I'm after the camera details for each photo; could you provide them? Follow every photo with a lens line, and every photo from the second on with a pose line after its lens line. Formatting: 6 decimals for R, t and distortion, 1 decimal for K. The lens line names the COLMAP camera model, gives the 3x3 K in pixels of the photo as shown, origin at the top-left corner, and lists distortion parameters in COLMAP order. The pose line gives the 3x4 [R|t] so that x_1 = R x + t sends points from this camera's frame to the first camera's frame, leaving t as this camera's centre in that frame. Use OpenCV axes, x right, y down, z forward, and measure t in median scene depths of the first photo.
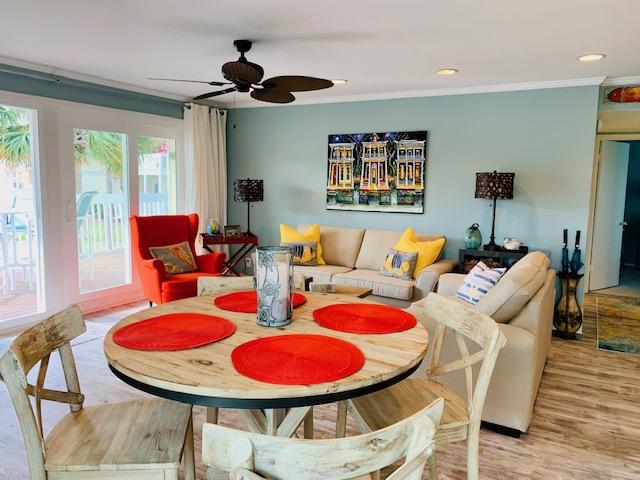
lens RADIAL K [[491.6, 0, 320.0], [0, 491.6, 240.0], [0, 0, 1]] dist [0.057822, -0.006354]
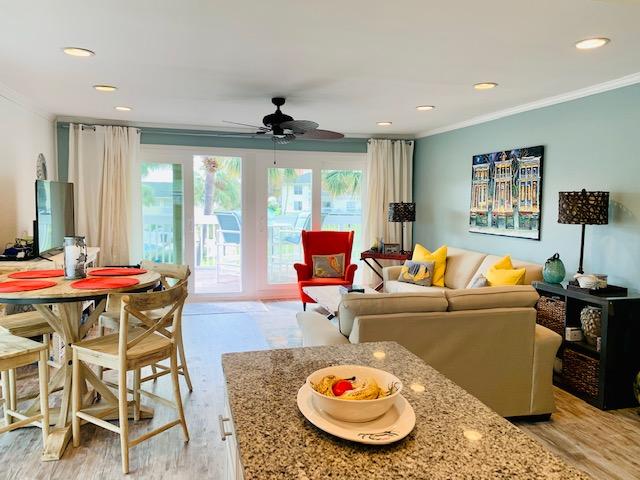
lens RADIAL K [[485.9, 0, 319.9], [0, 485.9, 236.9], [0, 0, 1]] dist [-0.001819, -0.001797]
pose [[0.691161, 0.044814, -0.721310, 0.542260], [-0.084399, 0.996251, -0.018977, -0.009638], [0.717756, 0.073994, 0.692352, 0.127648]]
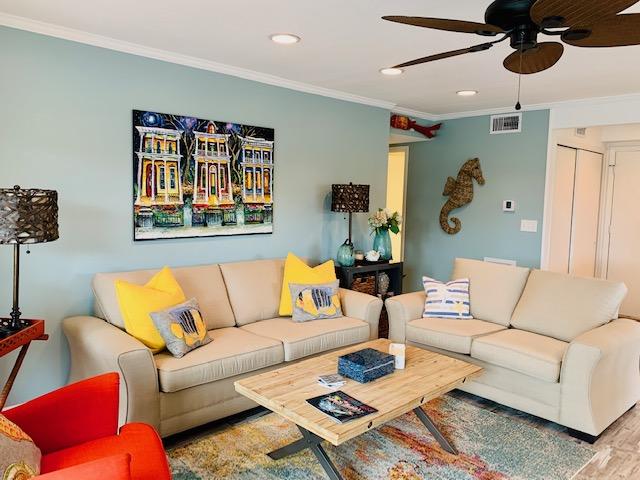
lens RADIAL K [[485.9, 0, 319.9], [0, 485.9, 236.9], [0, 0, 1]] dist [-0.001819, -0.001797]
pose [[0.296803, -0.080764, 0.951517, -0.490812], [0.106435, 0.993006, 0.051086, -0.077564], [-0.948989, 0.086112, 0.303323, 0.674840]]
